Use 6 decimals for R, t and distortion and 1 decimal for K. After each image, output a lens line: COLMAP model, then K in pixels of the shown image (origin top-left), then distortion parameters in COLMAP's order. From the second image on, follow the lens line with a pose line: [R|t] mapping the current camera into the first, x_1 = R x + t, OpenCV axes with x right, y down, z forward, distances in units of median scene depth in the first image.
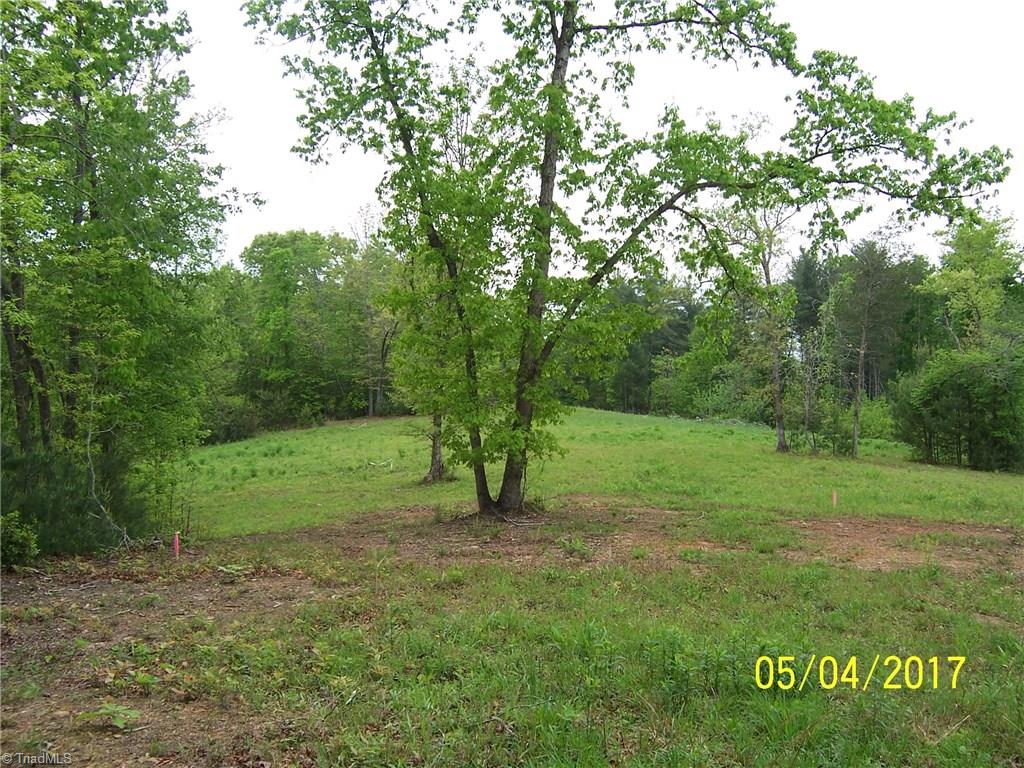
lens RADIAL K [[1134.2, 0, 512.4], [0, 1134.2, 383.6], [0, 0, 1]] dist [-0.006104, 0.000000]
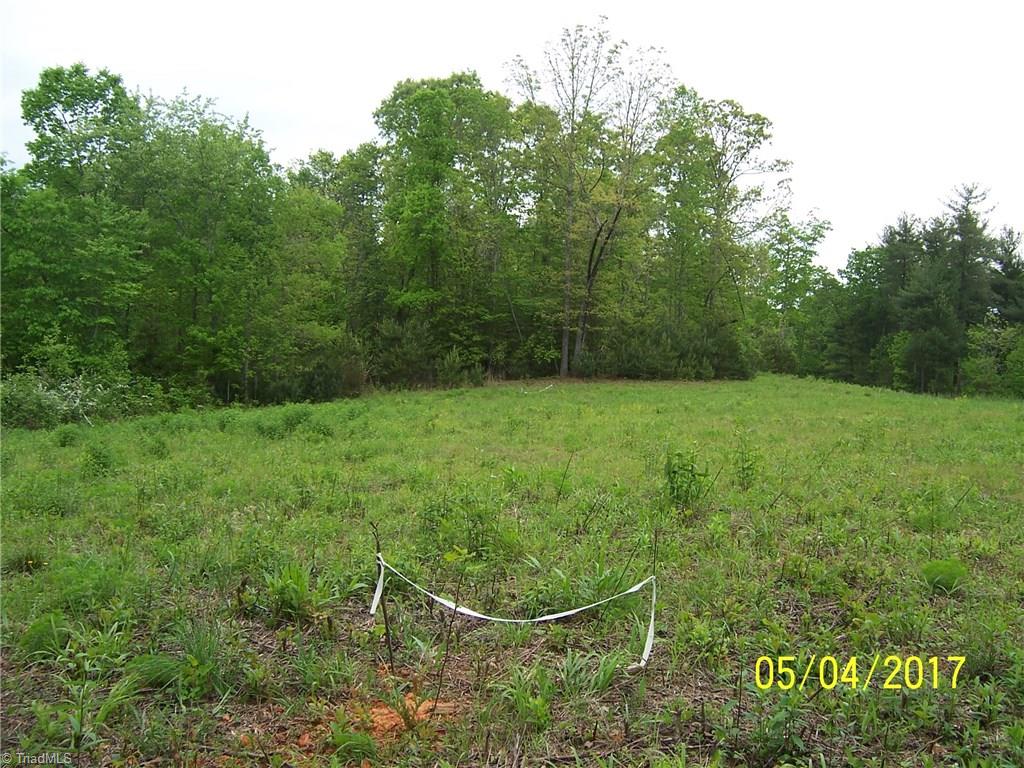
lens RADIAL K [[1134.2, 0, 515.5], [0, 1134.2, 376.6], [0, 0, 1]] dist [-0.006104, 0.000000]
pose [[0.983034, 0.059138, -0.173627, -0.046299], [-0.057609, 0.998243, 0.013841, 0.022169], [0.174140, -0.003604, 0.984714, 0.410408]]
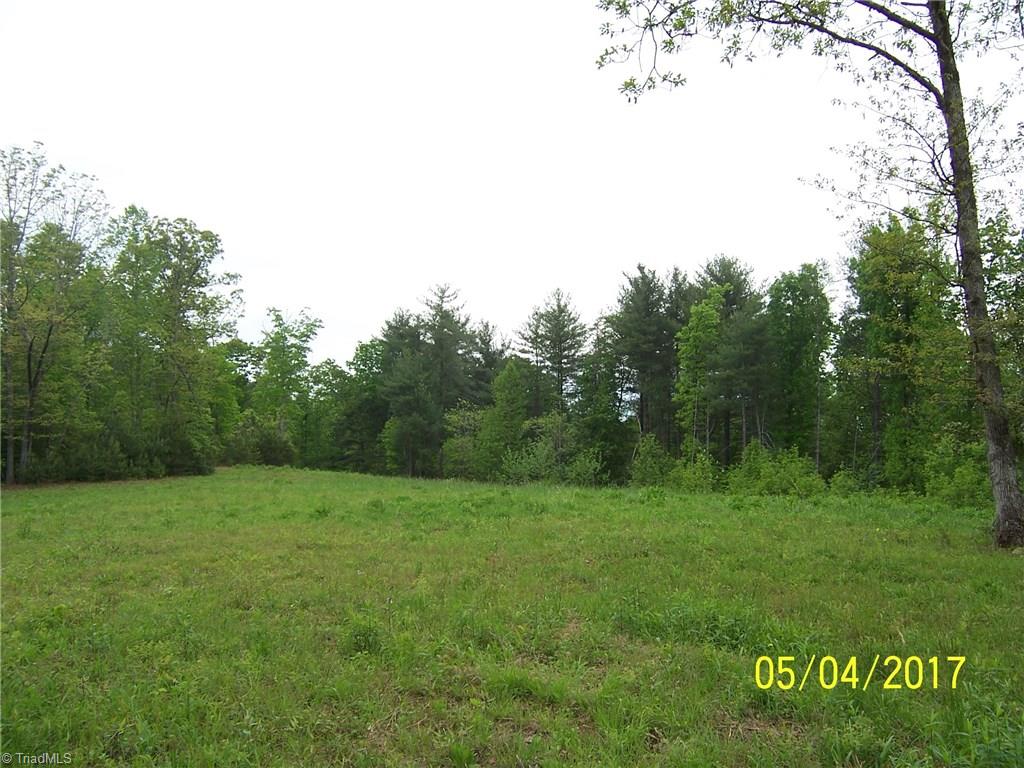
lens RADIAL K [[1134.2, 0, 518.7], [0, 1134.2, 389.2], [0, 0, 1]] dist [-0.006104, 0.000000]
pose [[0.979567, 0.008827, 0.200925, 0.022609], [0.003689, 0.998080, -0.061833, 0.016656], [-0.201085, 0.061311, 0.977653, 0.337808]]
